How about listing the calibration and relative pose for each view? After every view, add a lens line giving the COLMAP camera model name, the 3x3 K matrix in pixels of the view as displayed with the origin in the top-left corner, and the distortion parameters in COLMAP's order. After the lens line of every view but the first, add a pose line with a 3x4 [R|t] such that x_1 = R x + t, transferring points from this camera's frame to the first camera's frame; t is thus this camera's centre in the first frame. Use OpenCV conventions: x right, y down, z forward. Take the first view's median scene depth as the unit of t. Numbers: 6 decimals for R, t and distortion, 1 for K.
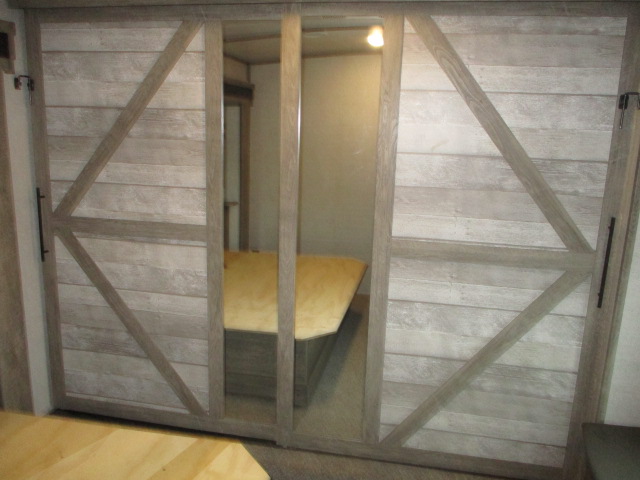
lens RADIAL K [[533.1, 0, 320.0], [0, 533.1, 240.0], [0, 0, 1]] dist [-0.018021, -0.006413]
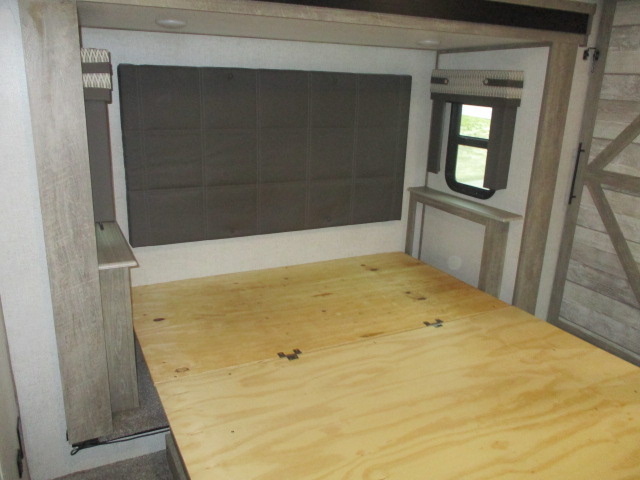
lens RADIAL K [[533.1, 0, 320.0], [0, 533.1, 240.0], [0, 0, 1]] dist [-0.018021, -0.006413]
pose [[0.612284, 0.224934, -0.757966, 0.063251], [-0.182014, 0.973029, 0.141725, 0.051264], [0.769401, 0.051185, 0.636712, -0.202005]]
